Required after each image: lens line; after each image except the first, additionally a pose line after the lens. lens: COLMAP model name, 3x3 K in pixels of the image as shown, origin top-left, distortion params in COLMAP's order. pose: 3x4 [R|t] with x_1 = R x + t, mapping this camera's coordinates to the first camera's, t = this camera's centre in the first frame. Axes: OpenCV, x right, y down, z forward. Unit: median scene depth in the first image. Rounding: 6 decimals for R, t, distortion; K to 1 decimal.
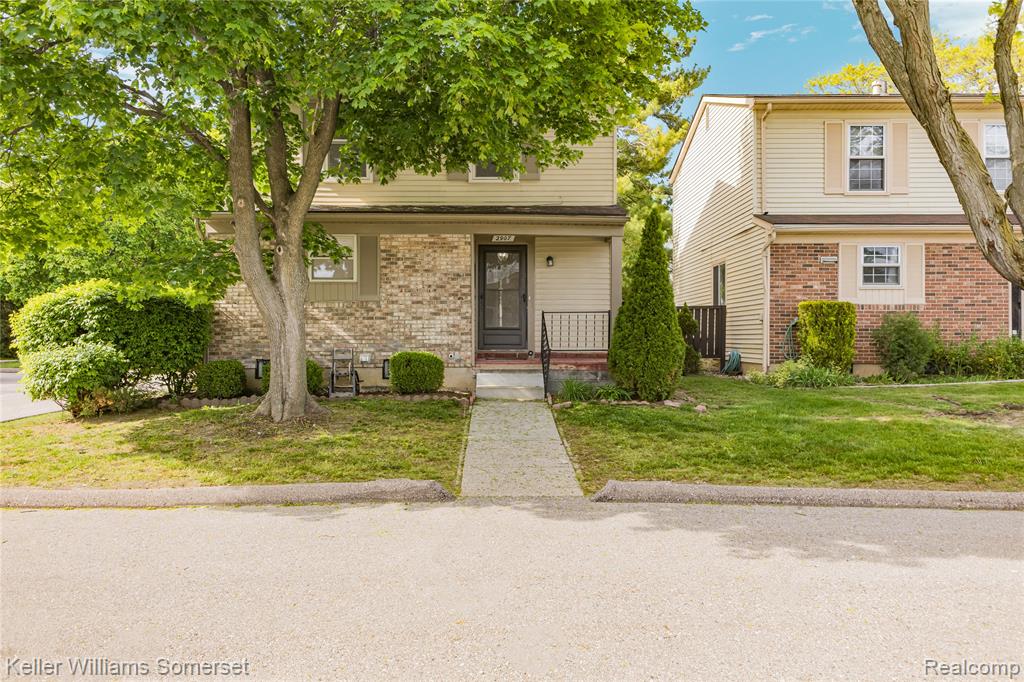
lens RADIAL K [[766.2, 0, 512.5], [0, 766.2, 342.0], [0, 0, 1]] dist [-0.038131, -0.001414]
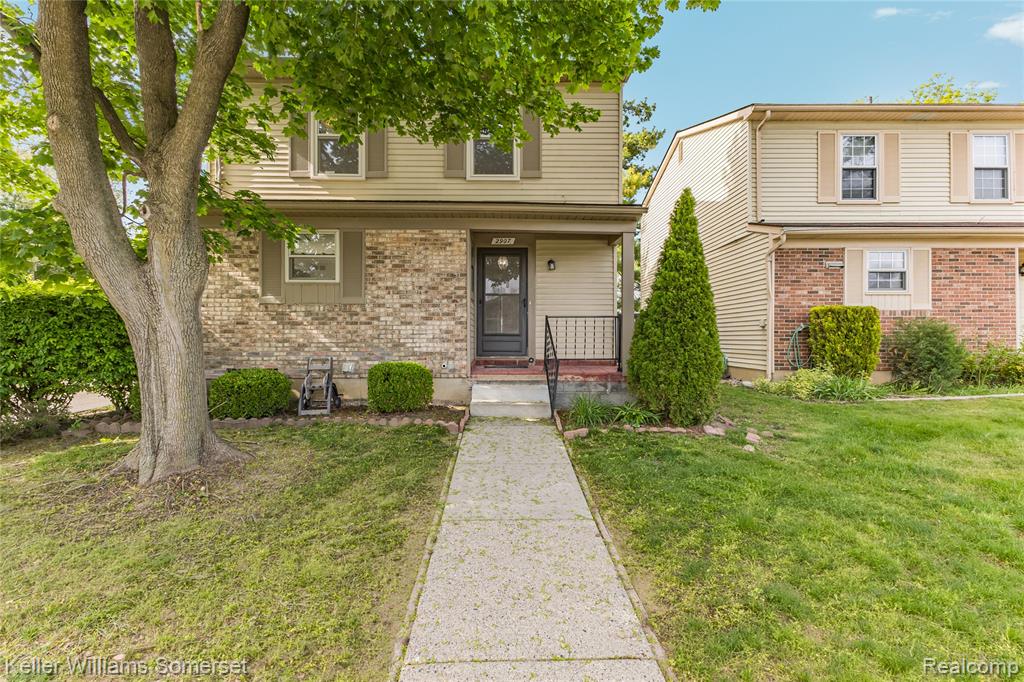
lens RADIAL K [[444.4, 0, 507.9], [0, 444.4, 339.4], [0, 0, 1]] dist [0.014044, -0.002312]
pose [[0.999981, 0.001449, -0.006066, -0.002514], [-0.001461, 0.999997, -0.002018, -0.011188], [0.006063, 0.002026, 0.999980, 0.475064]]
